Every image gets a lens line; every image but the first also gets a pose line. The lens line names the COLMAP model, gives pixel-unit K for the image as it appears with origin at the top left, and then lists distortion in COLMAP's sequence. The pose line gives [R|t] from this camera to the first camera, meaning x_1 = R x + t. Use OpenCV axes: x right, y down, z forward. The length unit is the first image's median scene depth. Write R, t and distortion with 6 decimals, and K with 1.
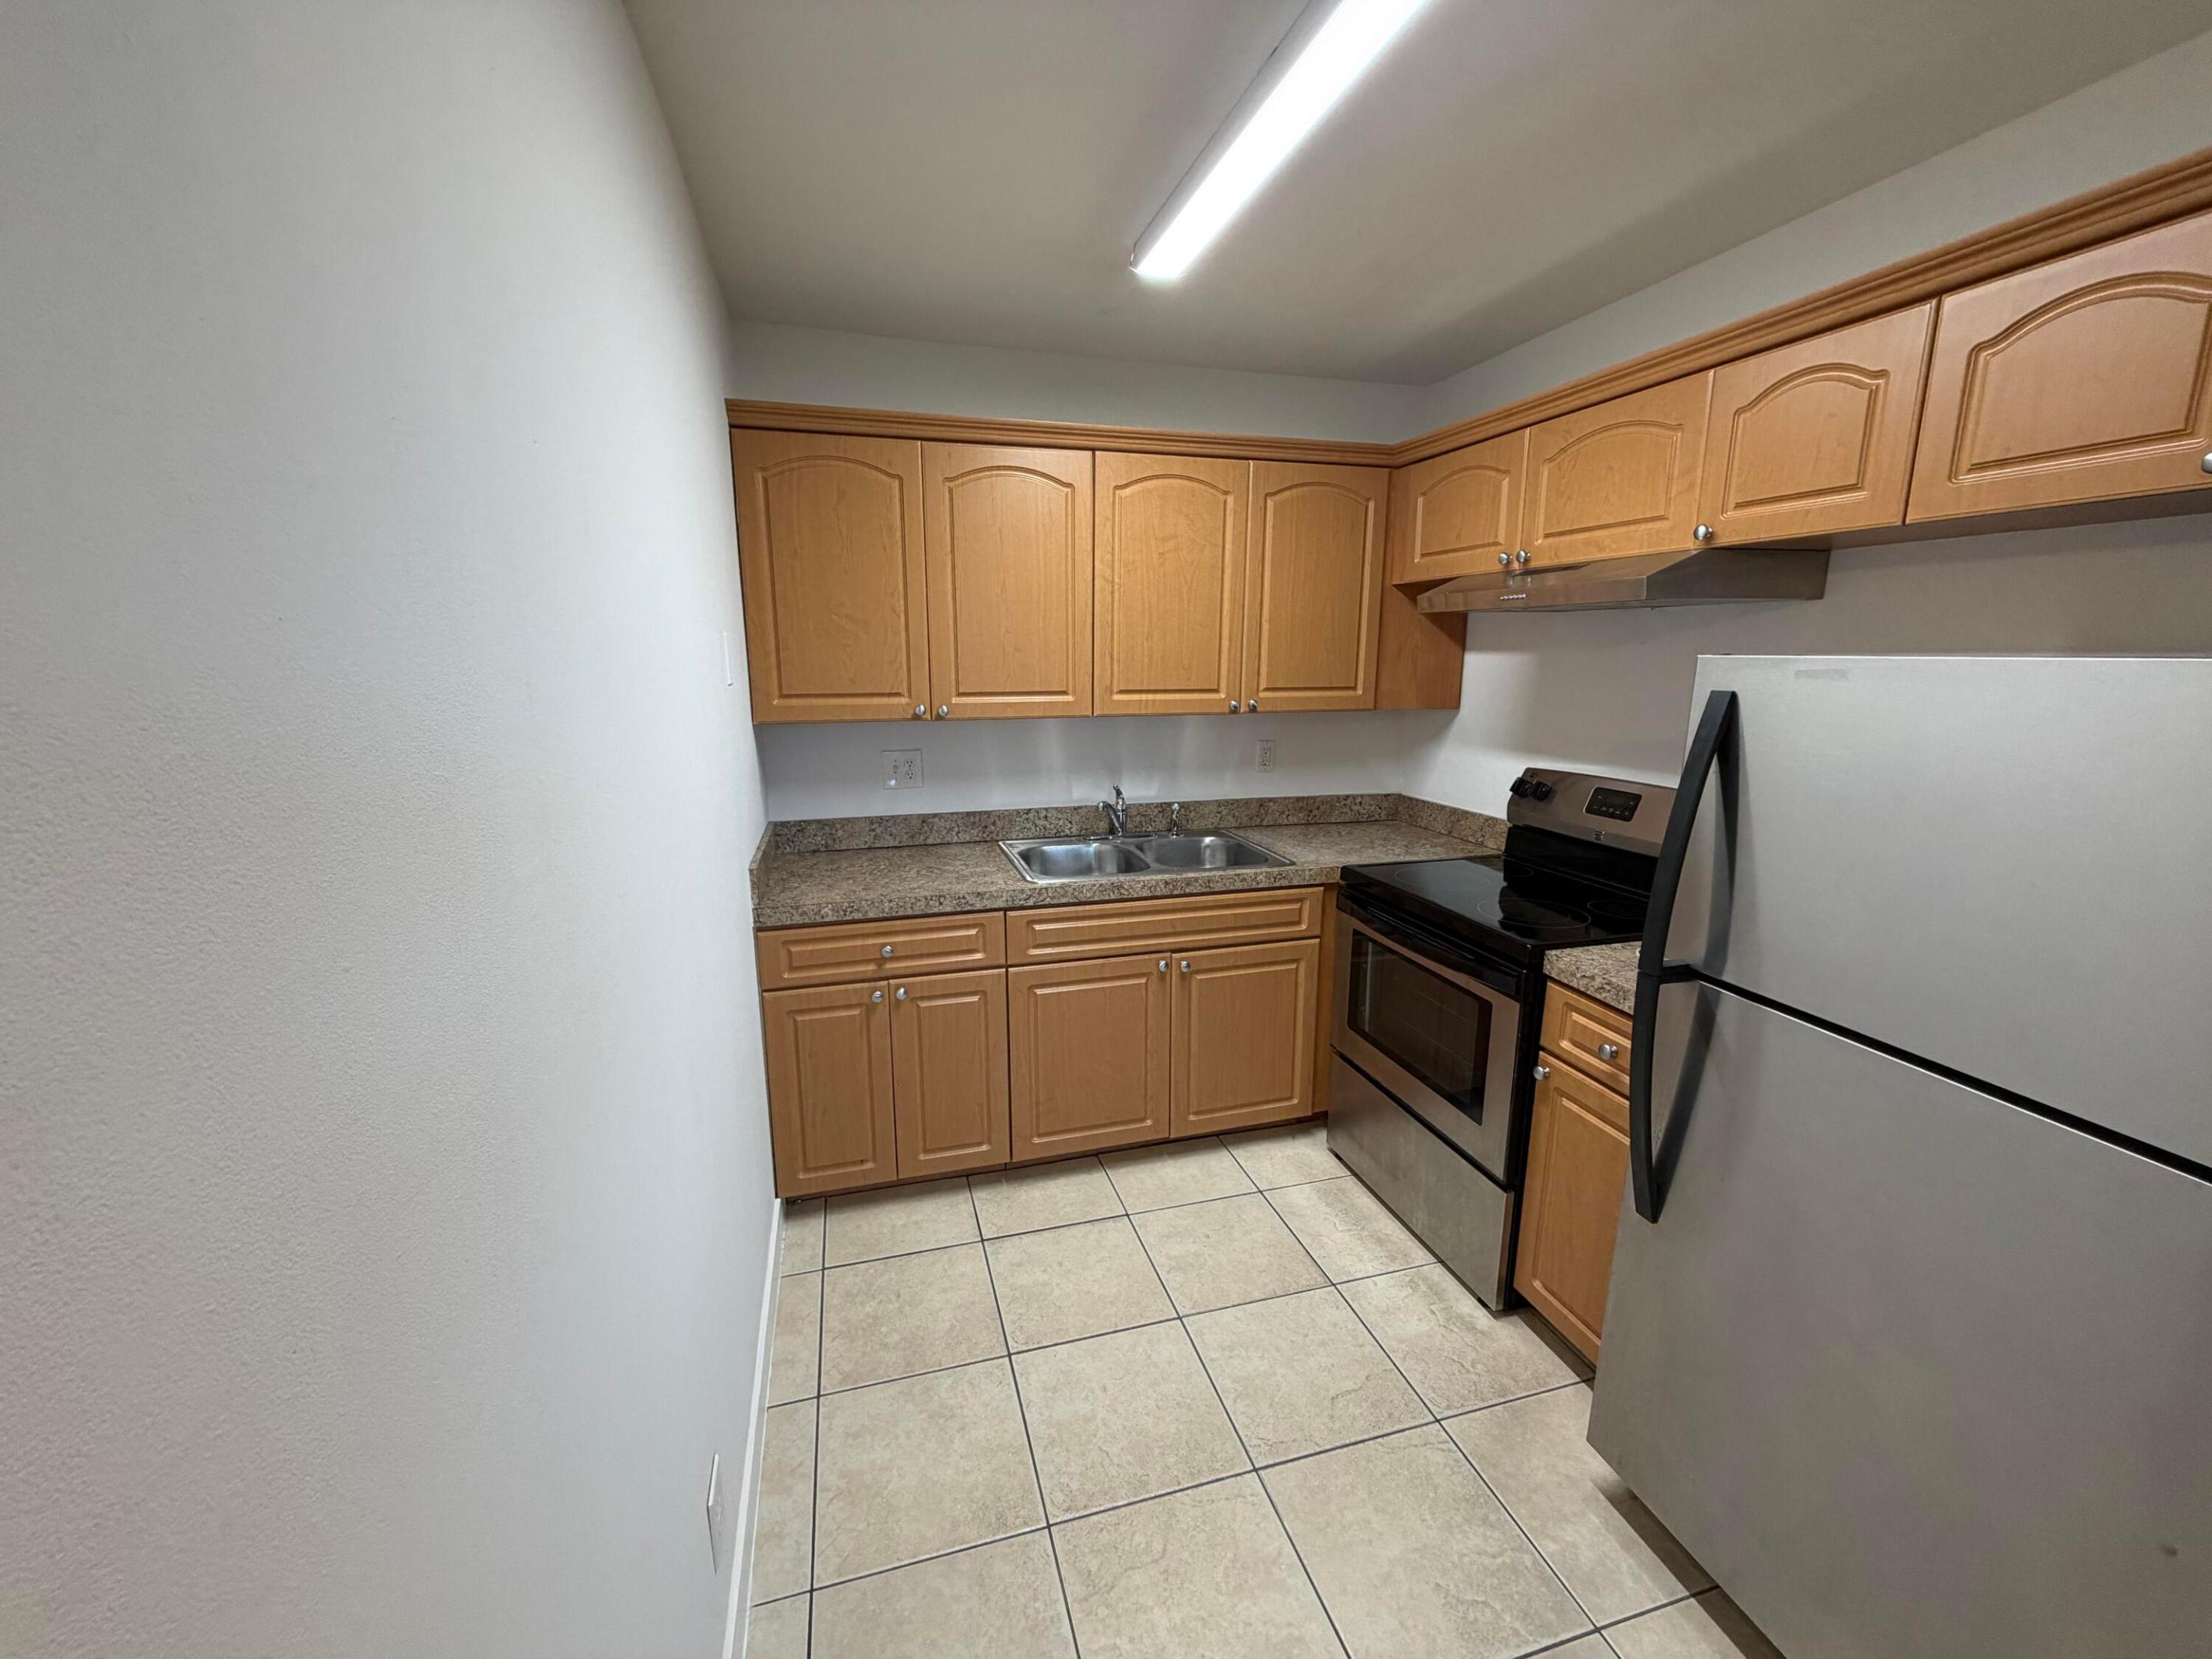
lens RADIAL K [[880.6, 0, 1095.2], [0, 880.6, 827.8], [0, 0, 1]] dist [0.000727, 0.000324]
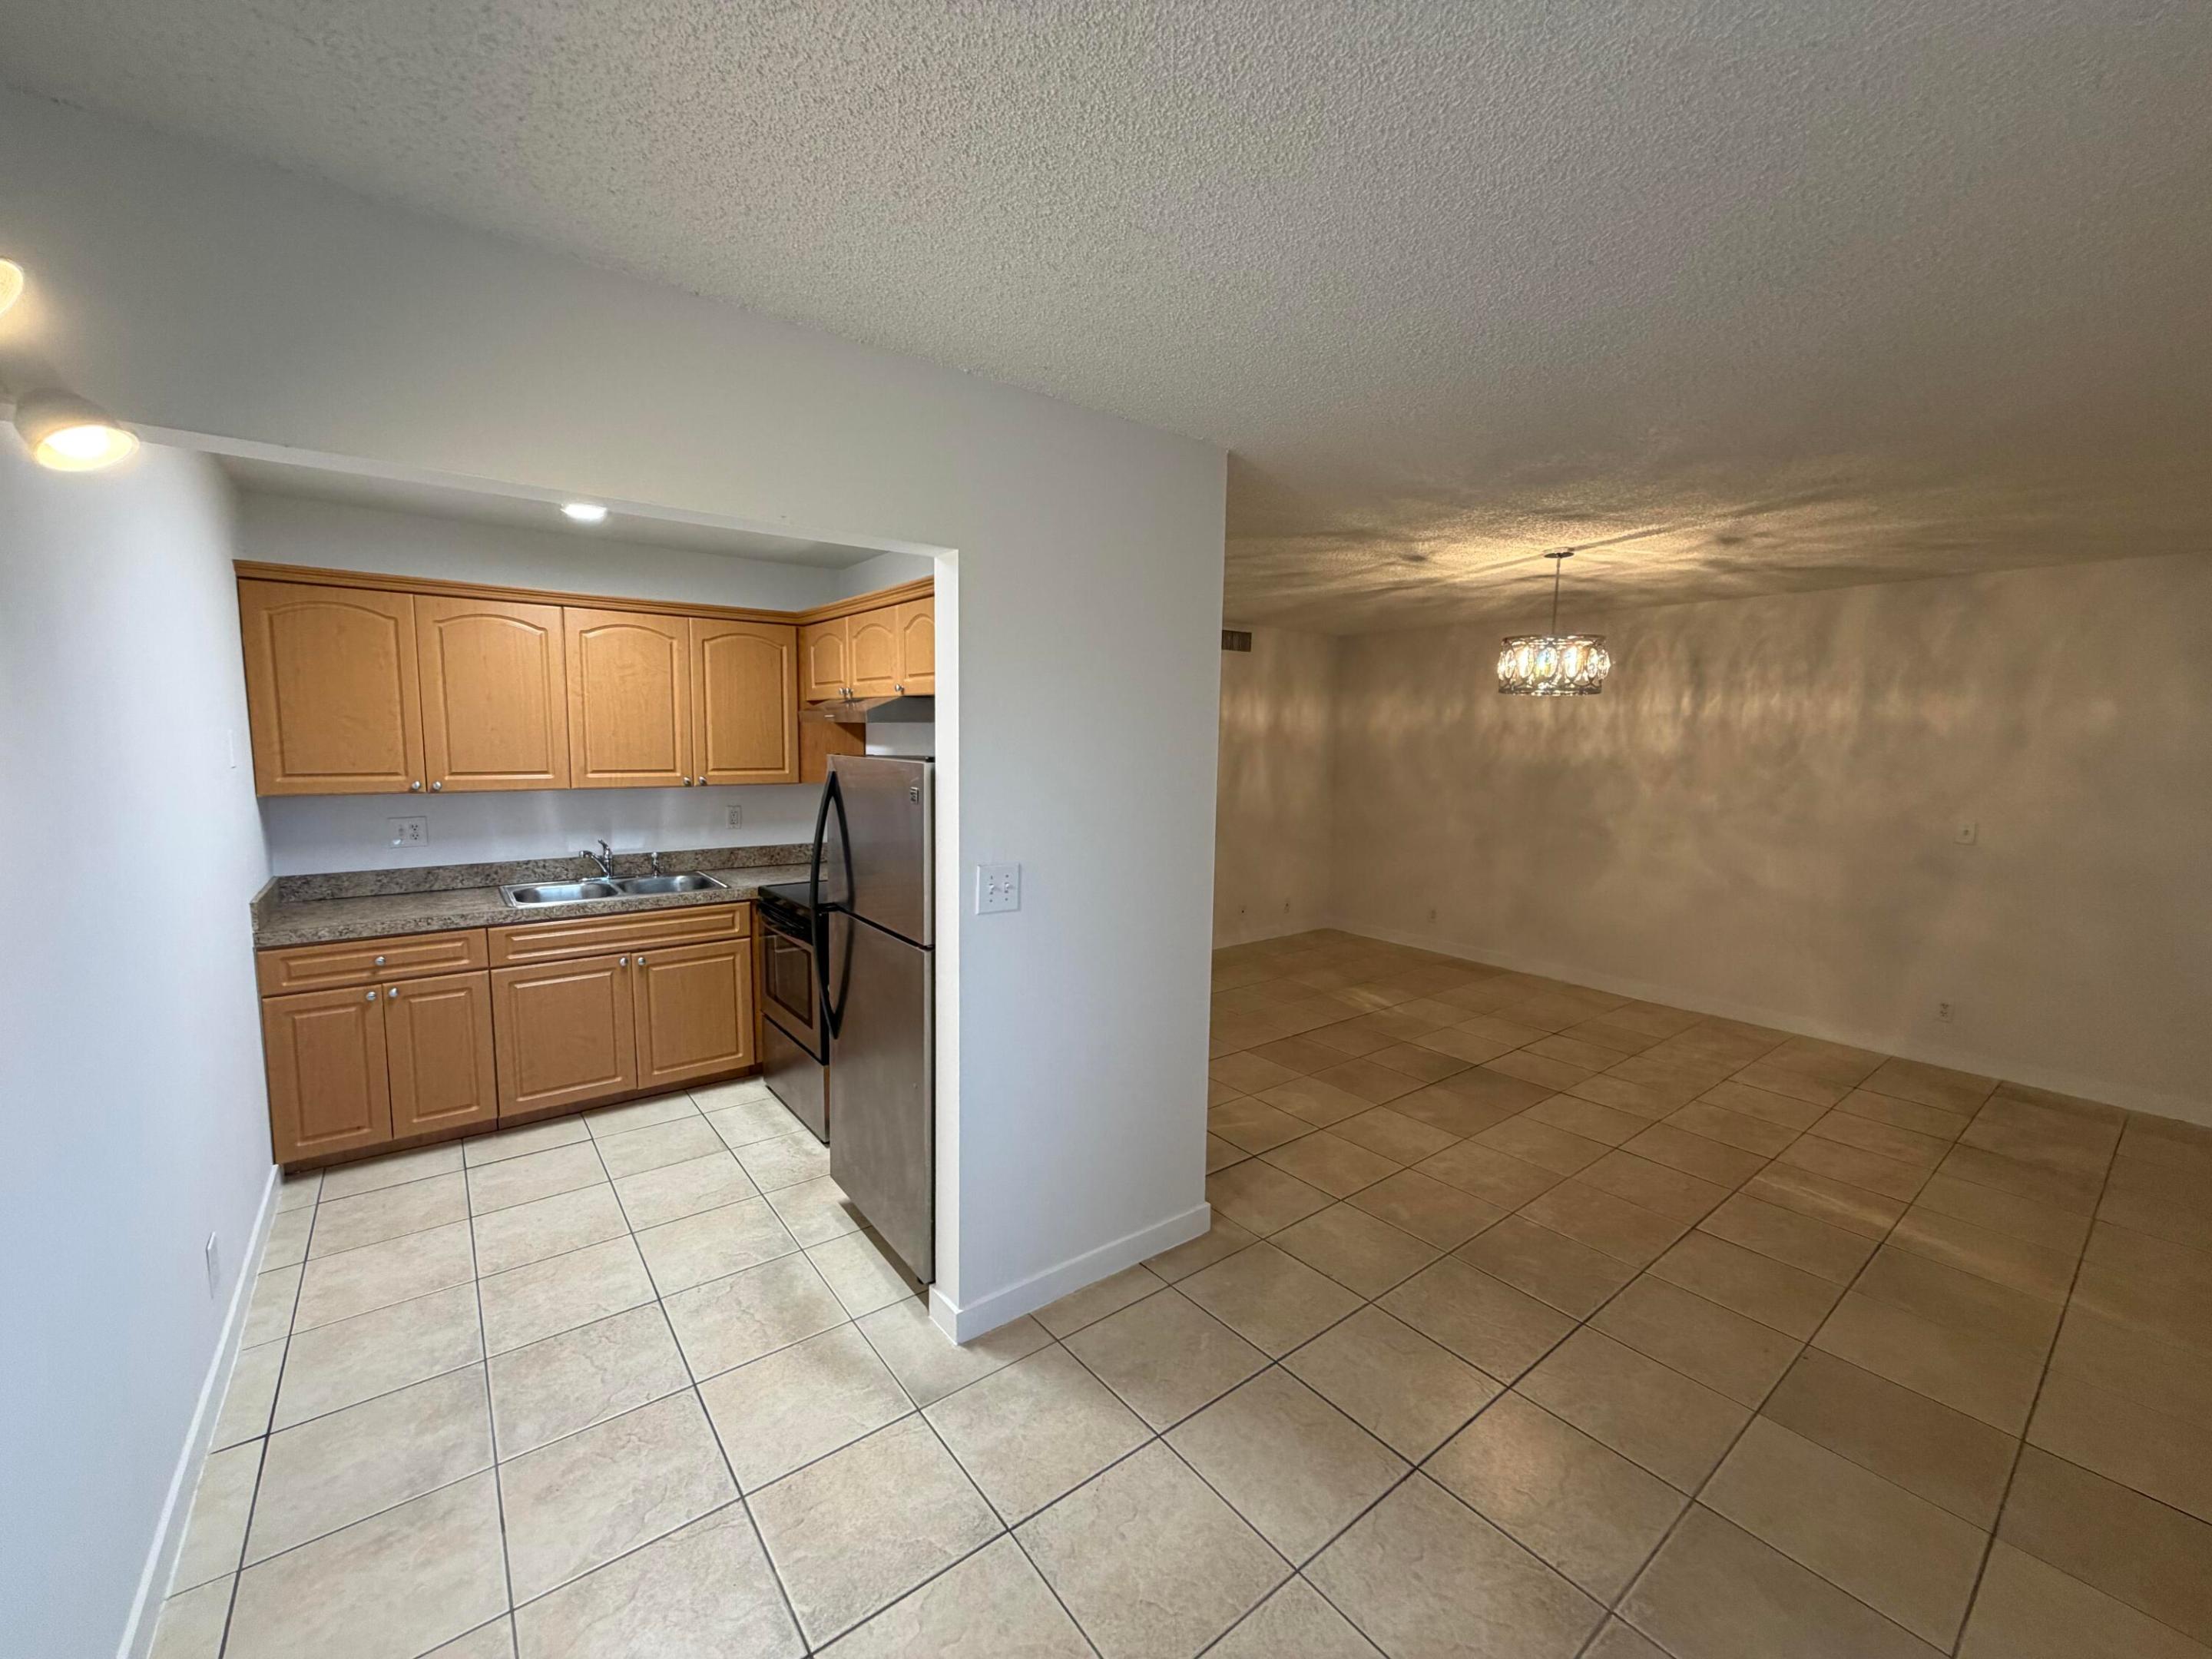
lens RADIAL K [[883.3, 0, 1098.7], [0, 883.3, 827.9], [0, 0, 1]] dist [0.000057, 0.000080]
pose [[0.927874, -0.025886, 0.371995, 0.266783], [0.059083, 0.995192, -0.078119, 0.098736], [-0.368184, 0.094463, 0.924942, -0.631037]]
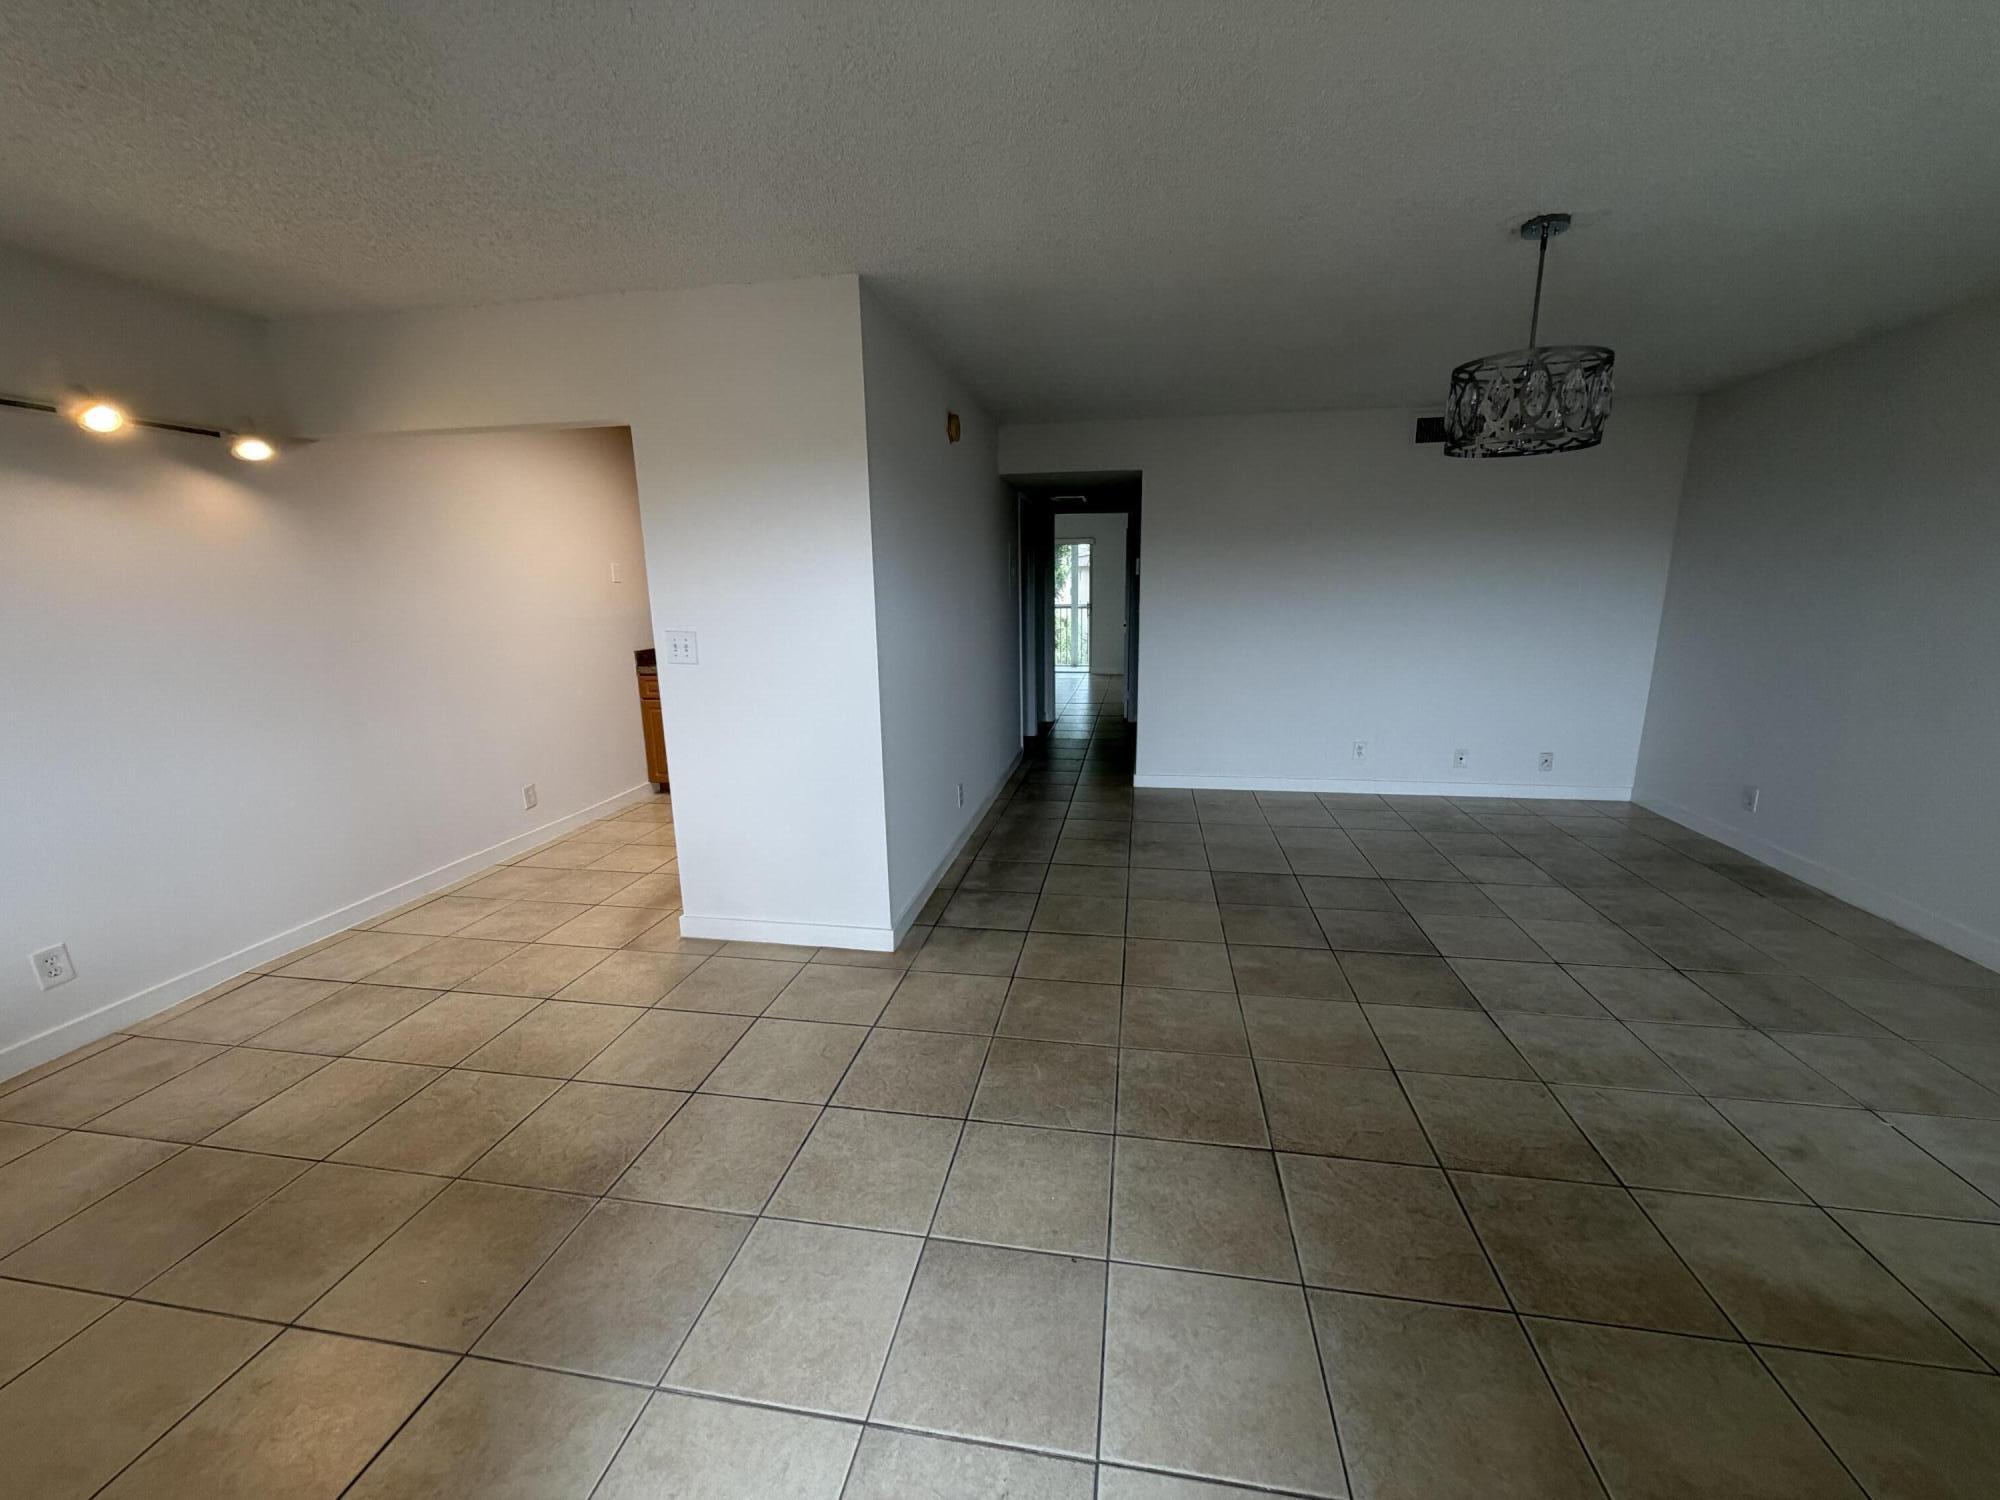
lens RADIAL K [[793.6, 0, 1007.0], [0, 793.6, 752.3], [0, 0, 1]] dist [-0.001880, 0.000160]
pose [[0.903559, 0.078701, -0.421173, 1.475348], [-0.070851, 0.996898, 0.034283, 0.166826], [0.422565, -0.001136, 0.906332, -0.637810]]
